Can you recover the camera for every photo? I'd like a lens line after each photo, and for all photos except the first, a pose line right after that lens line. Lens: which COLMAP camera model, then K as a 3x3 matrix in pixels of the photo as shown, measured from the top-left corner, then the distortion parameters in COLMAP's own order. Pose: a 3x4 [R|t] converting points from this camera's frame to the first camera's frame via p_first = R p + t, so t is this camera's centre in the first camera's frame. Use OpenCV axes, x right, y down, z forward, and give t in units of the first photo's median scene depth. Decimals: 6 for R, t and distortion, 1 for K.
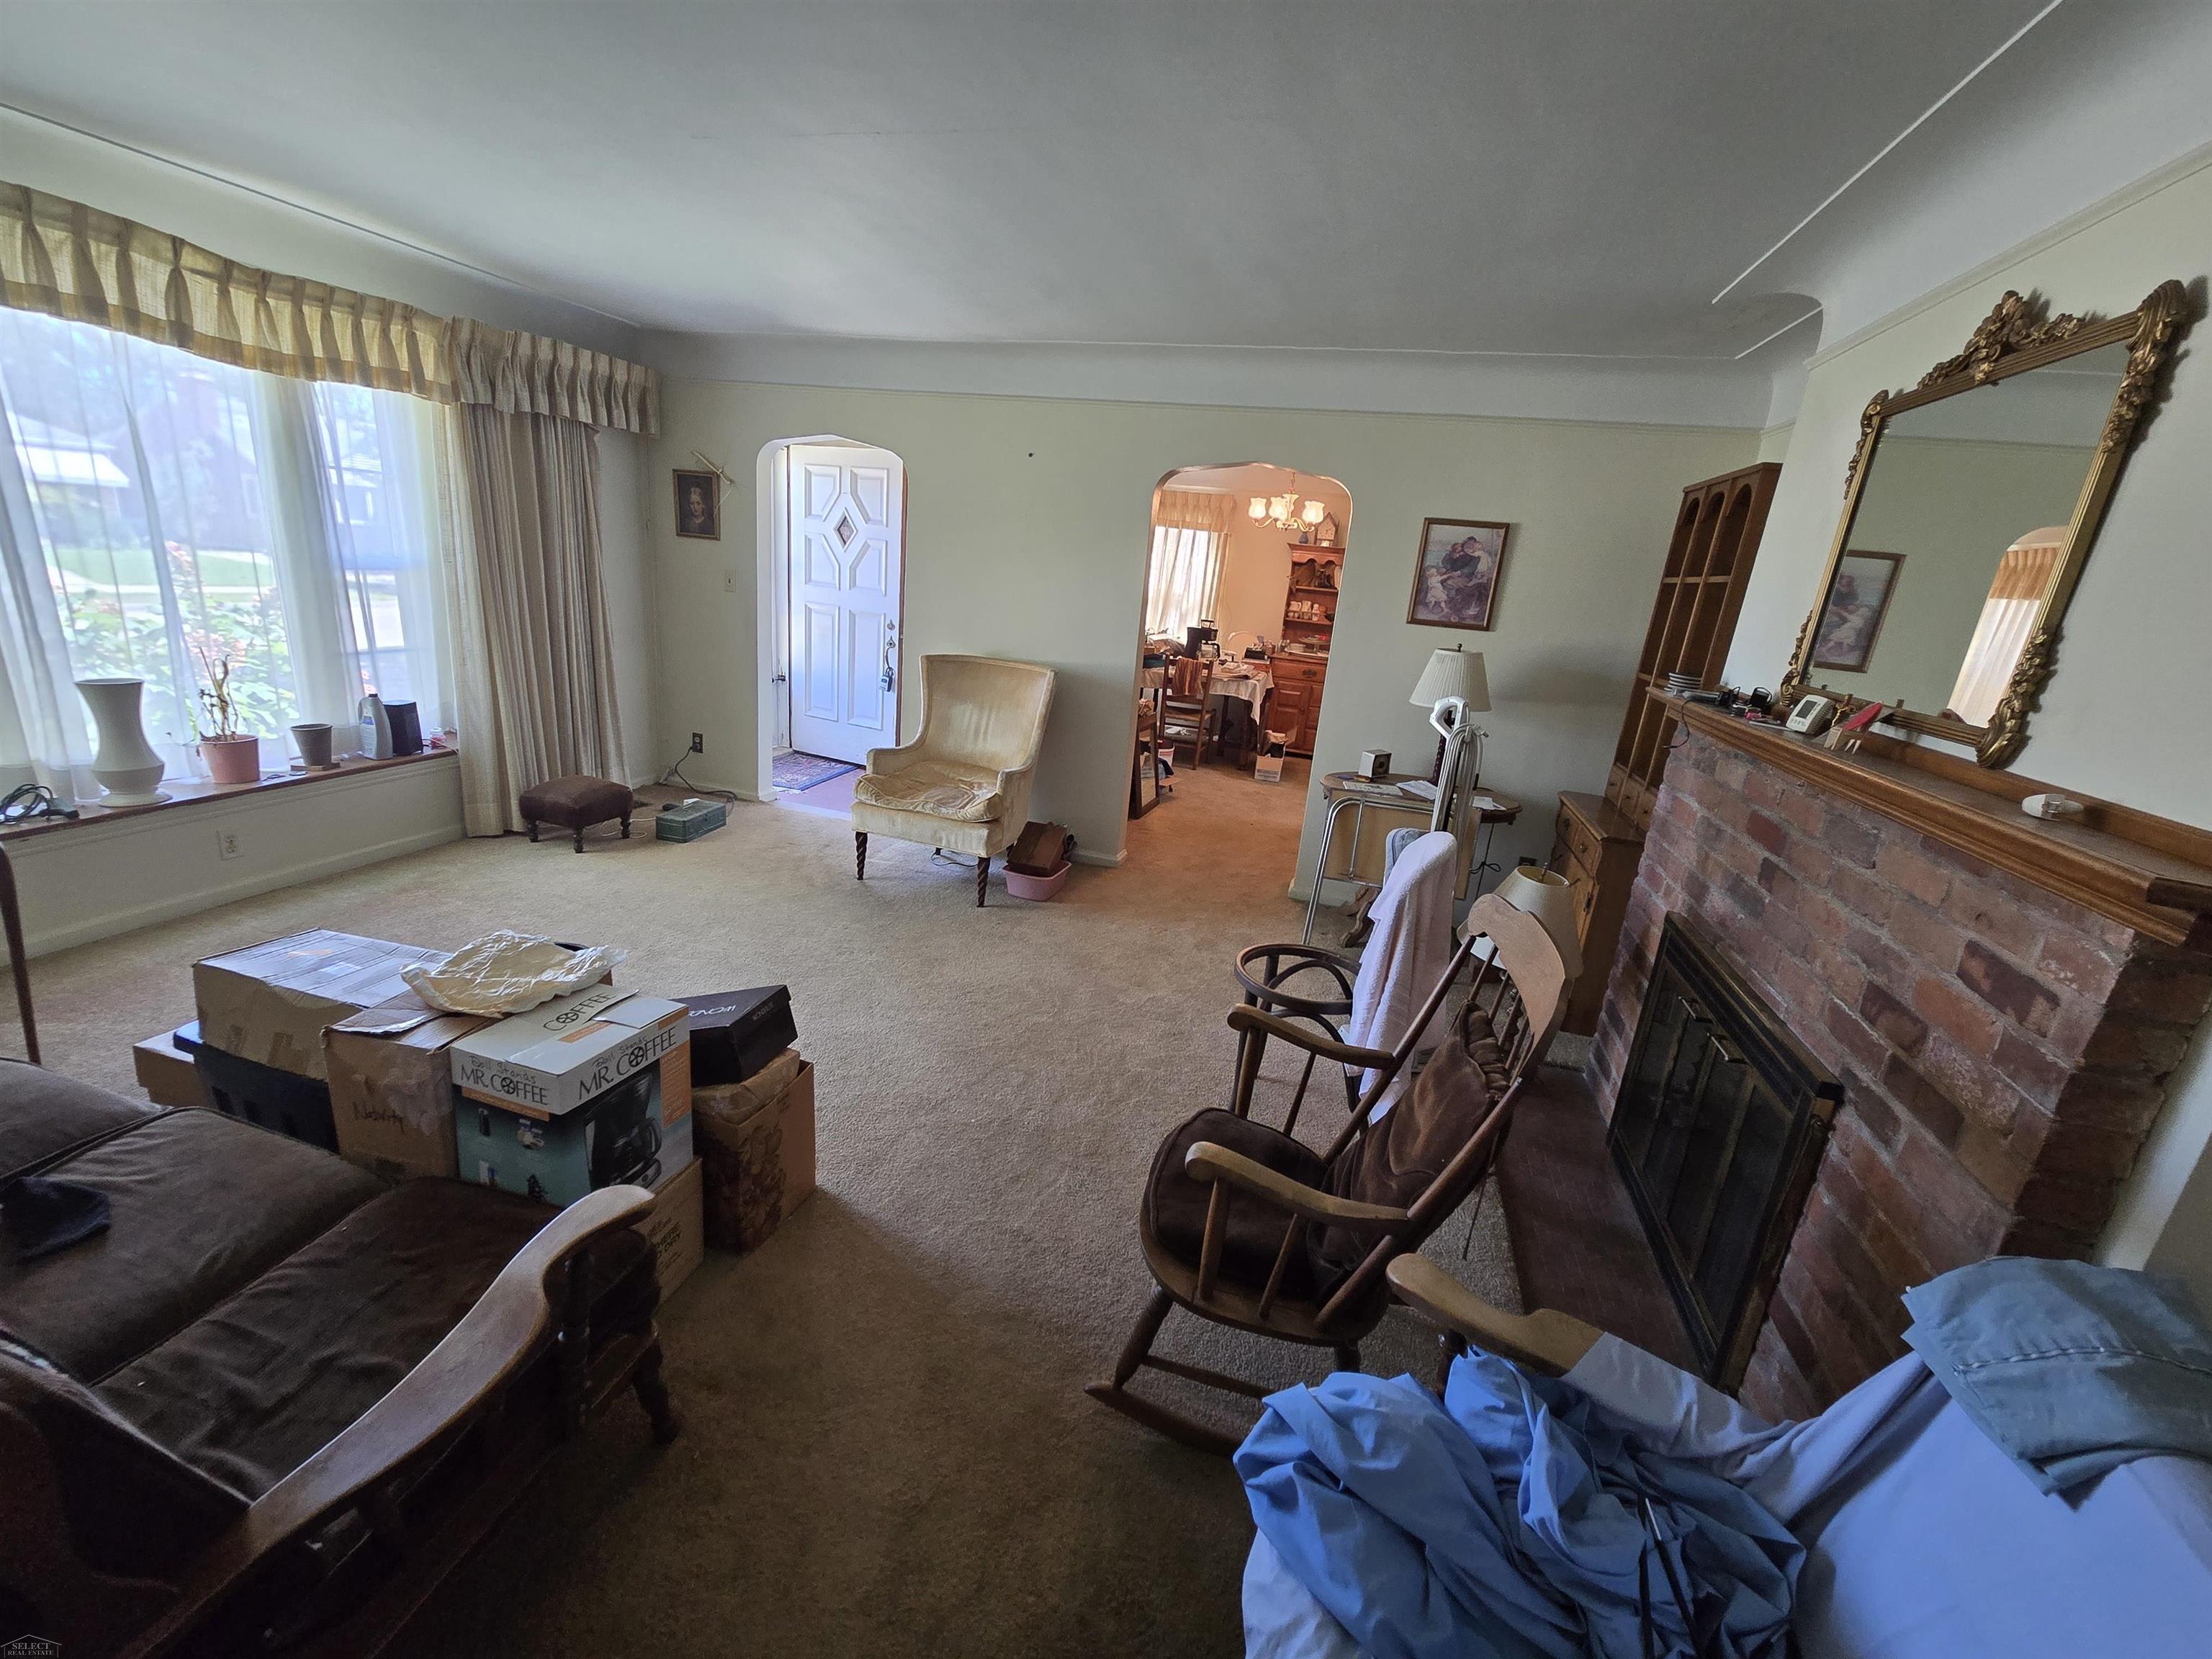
lens RADIAL K [[907.9, 0, 1103.2], [0, 907.9, 824.9], [0, 0, 1]] dist [-0.007047, 0.000950]
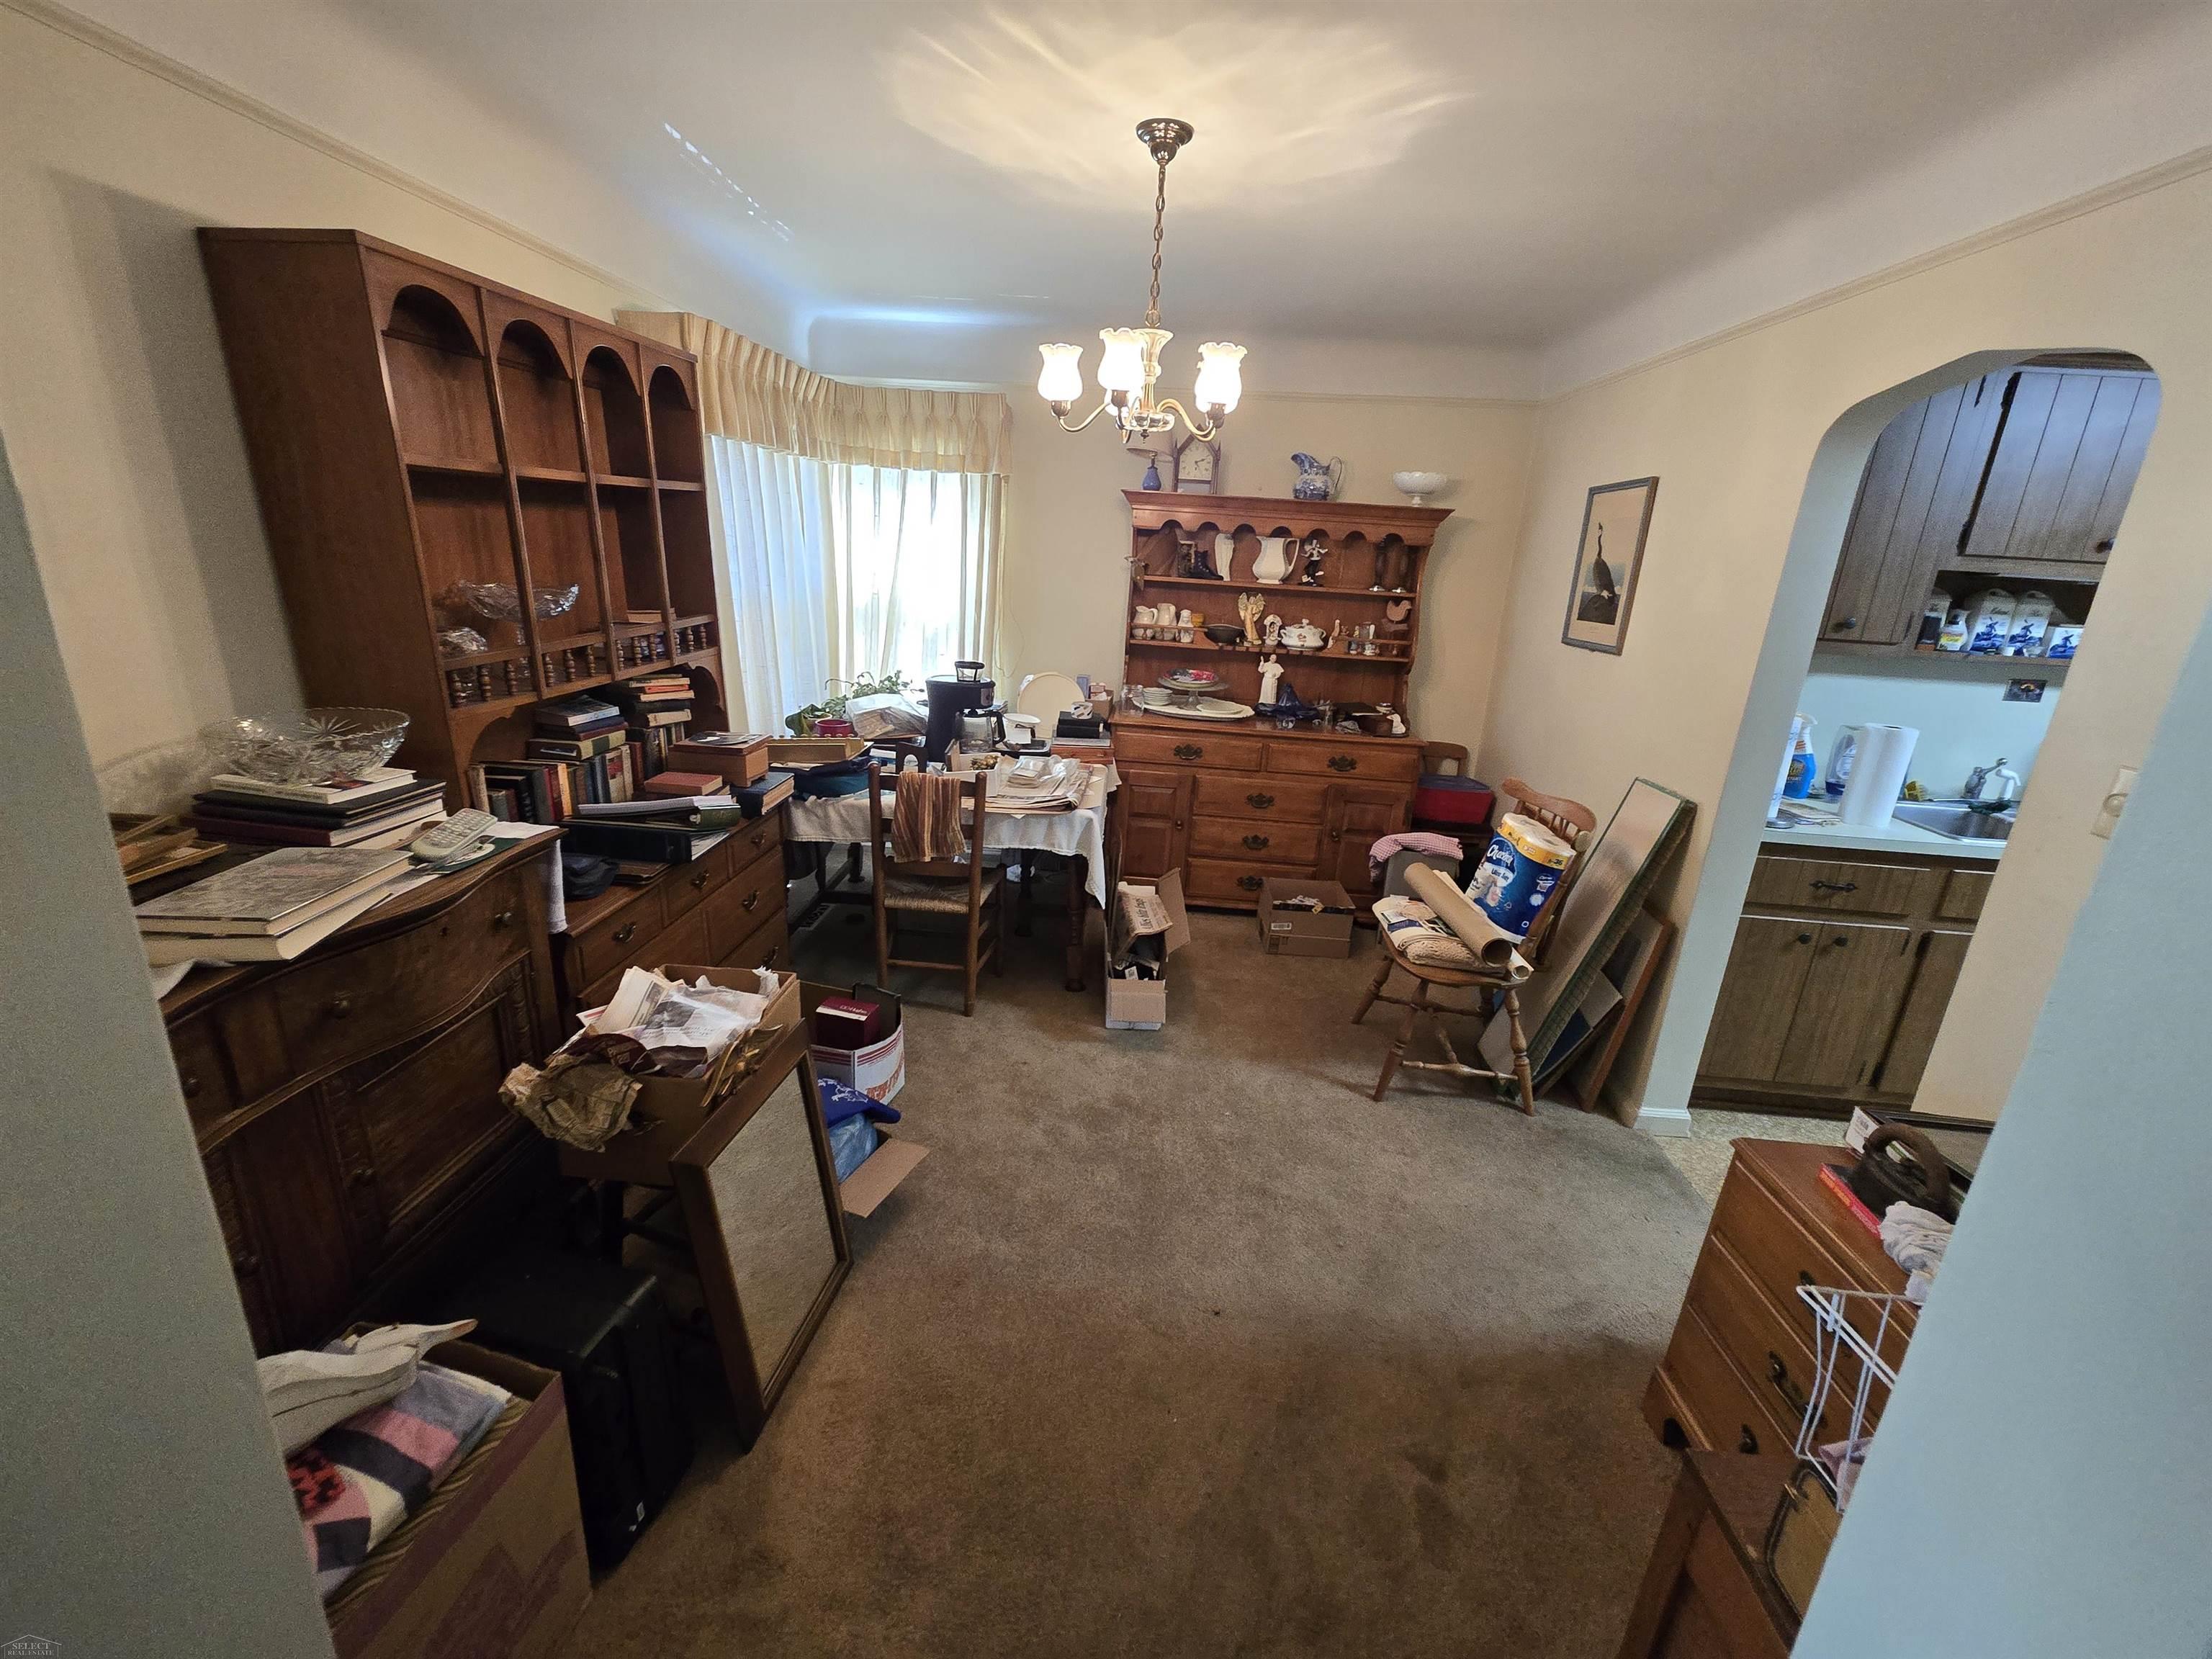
lens RADIAL K [[907.9, 0, 1090.6], [0, 907.9, 834.0], [0, 0, 1]] dist [-0.007047, 0.000950]
pose [[0.979225, -0.095790, 0.178728, 0.083281], [0.089771, 0.995098, 0.041485, -0.151292], [-0.181825, -0.024578, 0.983024, 0.530876]]
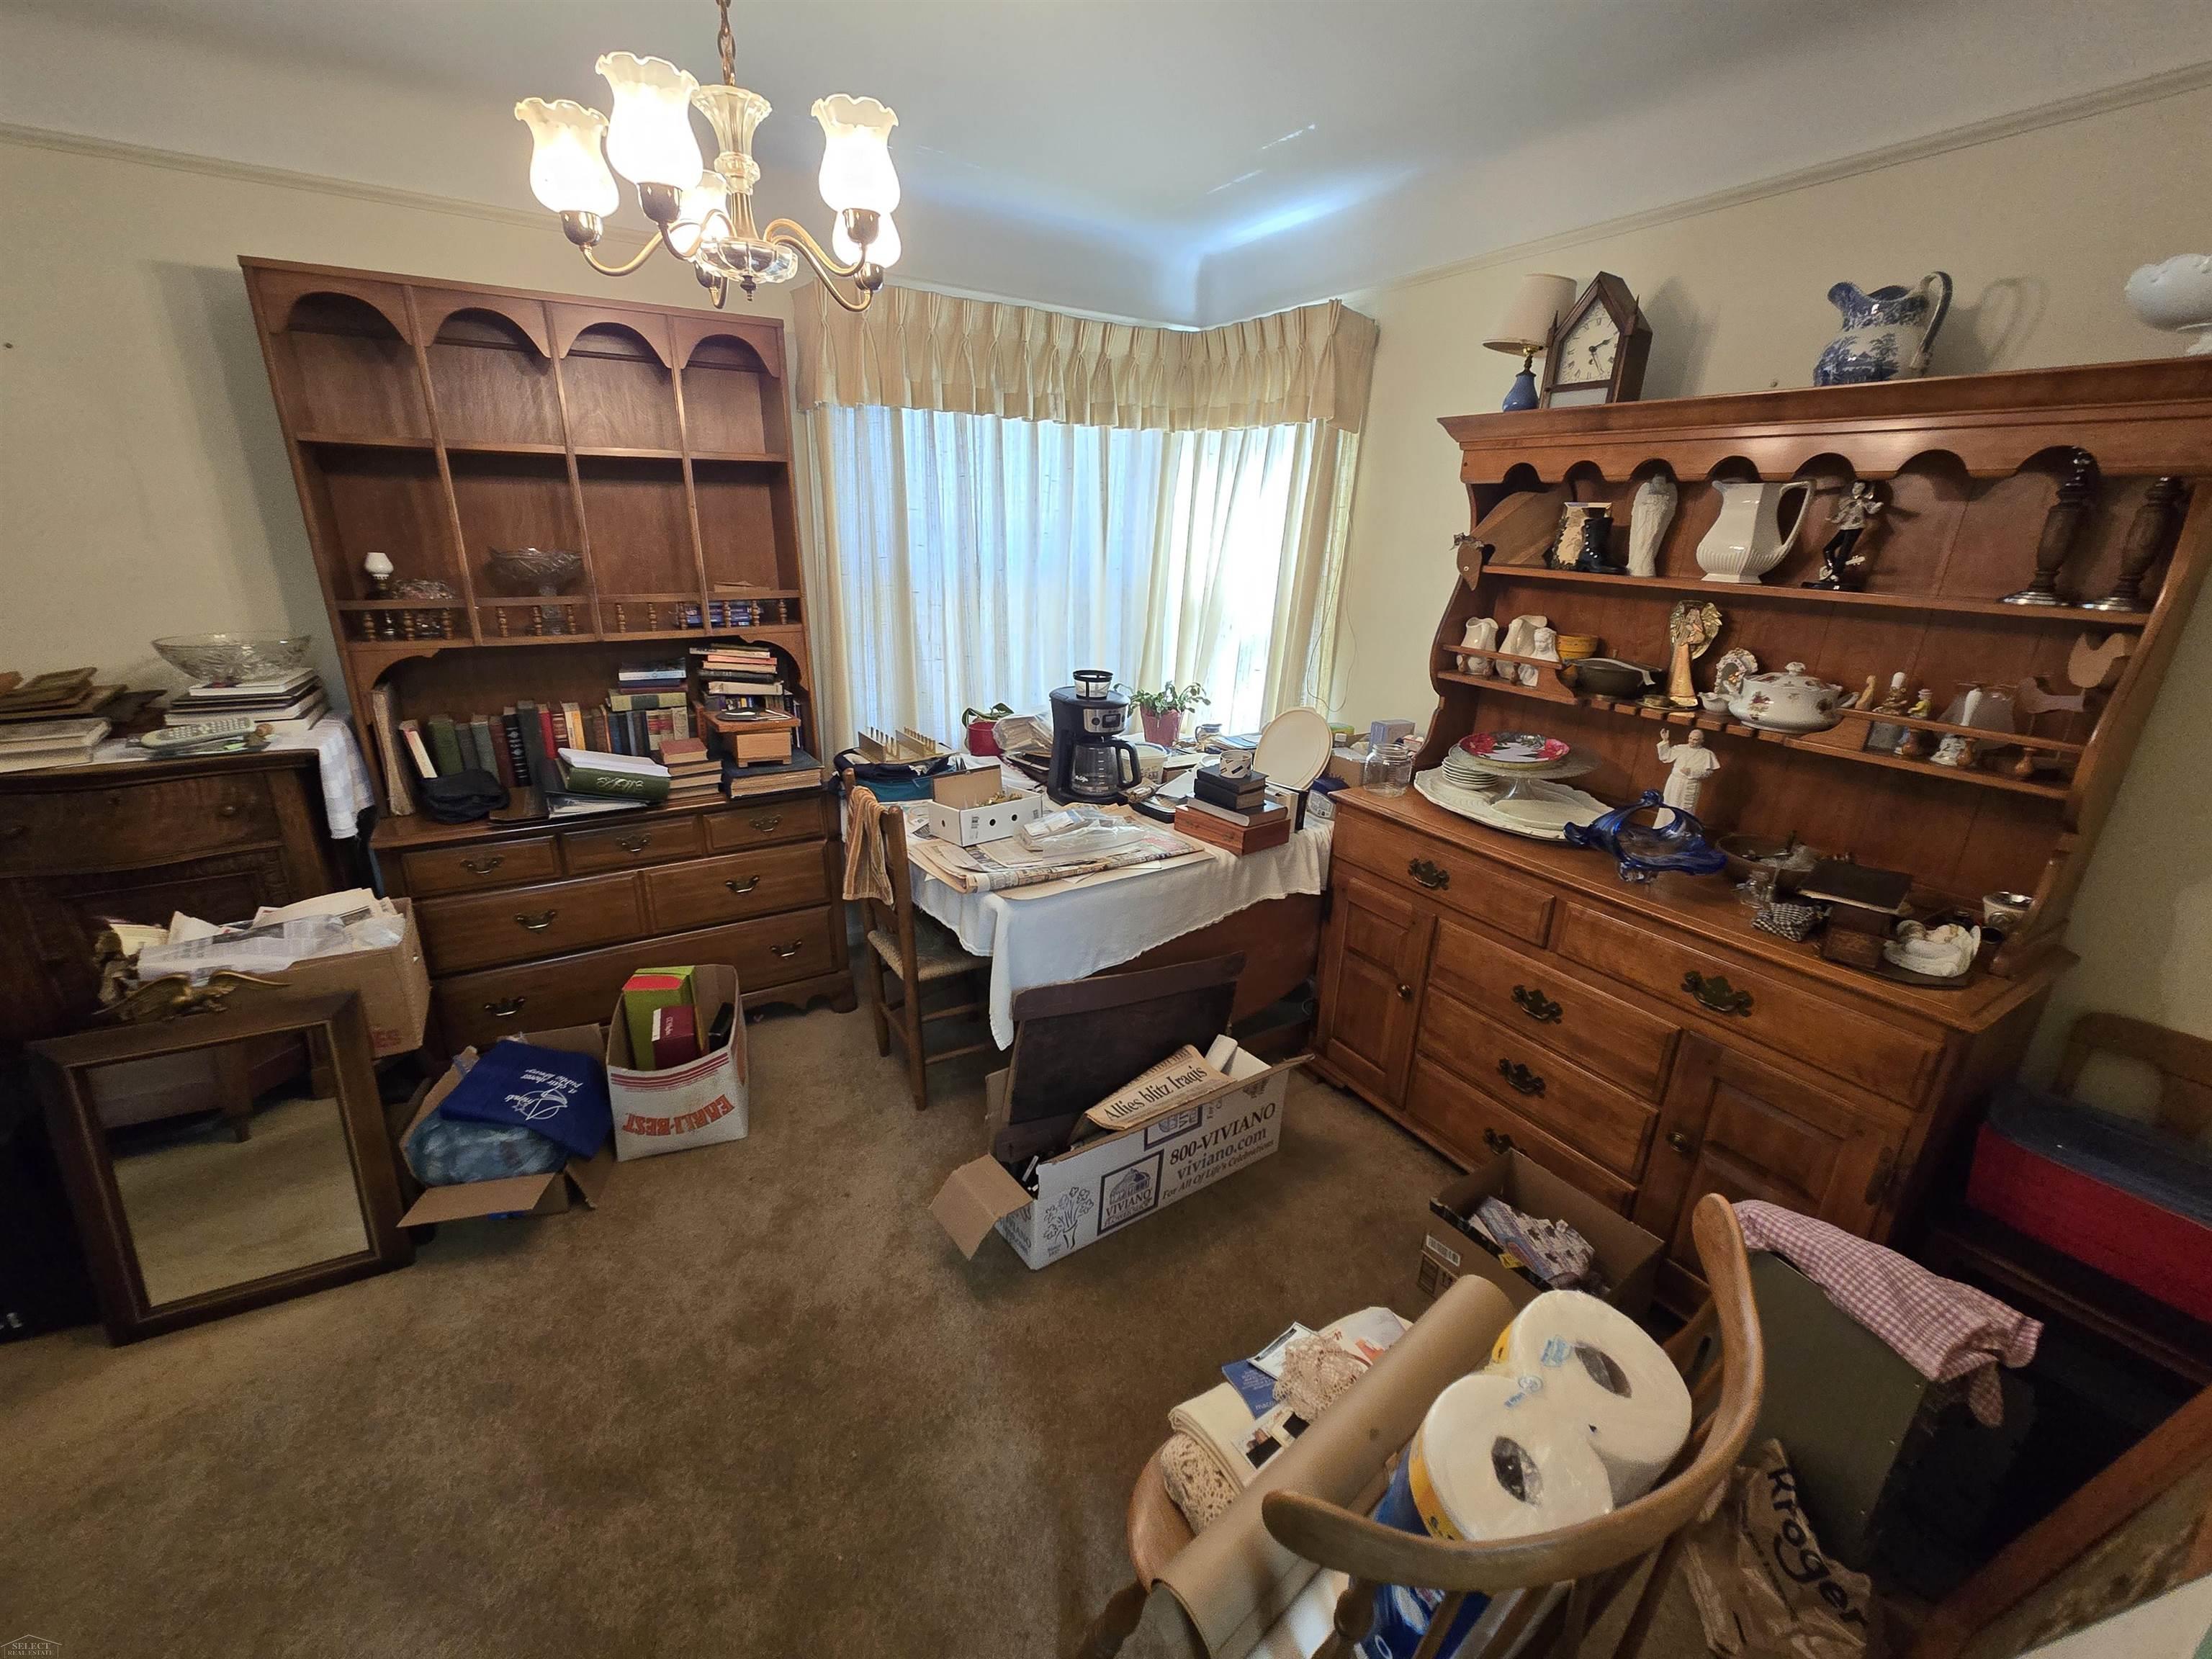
lens RADIAL K [[907.9, 0, 1103.4], [0, 907.9, 837.5], [0, 0, 1]] dist [-0.007047, 0.000950]
pose [[0.735212, 0.160232, -0.658627, 0.344329], [-0.160318, 0.985196, 0.060721, -0.183420], [0.658606, 0.060947, 0.750016, 0.739206]]
